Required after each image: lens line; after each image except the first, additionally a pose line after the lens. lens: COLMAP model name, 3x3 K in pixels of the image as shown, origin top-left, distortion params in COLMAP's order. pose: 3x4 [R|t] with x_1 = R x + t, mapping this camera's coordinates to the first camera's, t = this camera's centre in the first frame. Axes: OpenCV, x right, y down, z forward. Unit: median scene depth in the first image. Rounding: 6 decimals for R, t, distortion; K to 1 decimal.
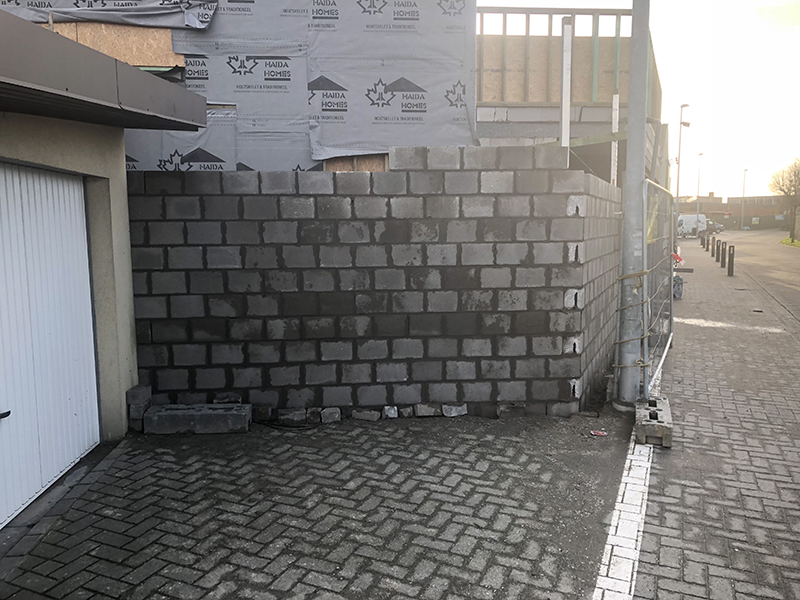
lens RADIAL K [[645.3, 0, 400.1], [0, 645.3, 300.8], [0, 0, 1]] dist [0.019984, 0.016408]
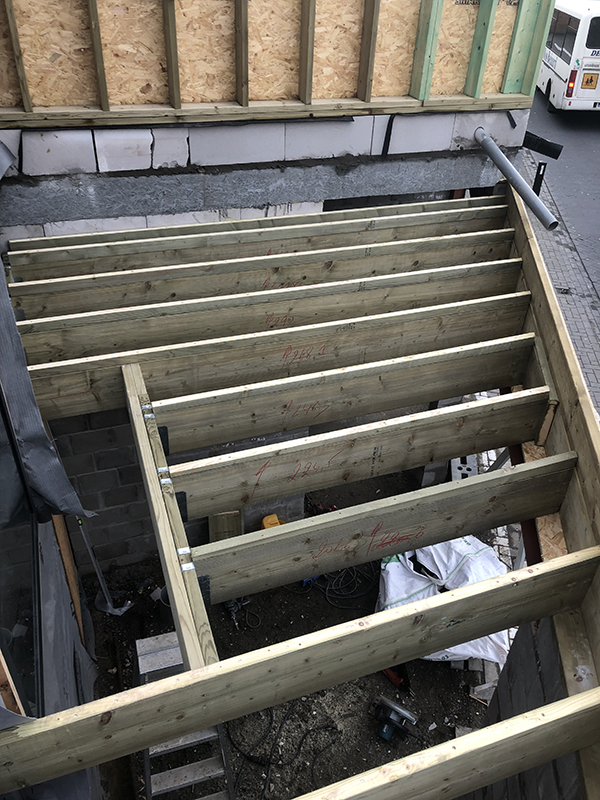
lens RADIAL K [[645.3, 0, 299.9], [0, 645.3, 399.5], [0, 0, 1]] dist [0.019984, 0.016408]
pose [[0.965951, -0.111131, 0.233642, 0.126603], [-0.020533, 0.867275, 0.497405, -0.343619], [-0.257909, -0.485266, 0.835464, 0.629719]]
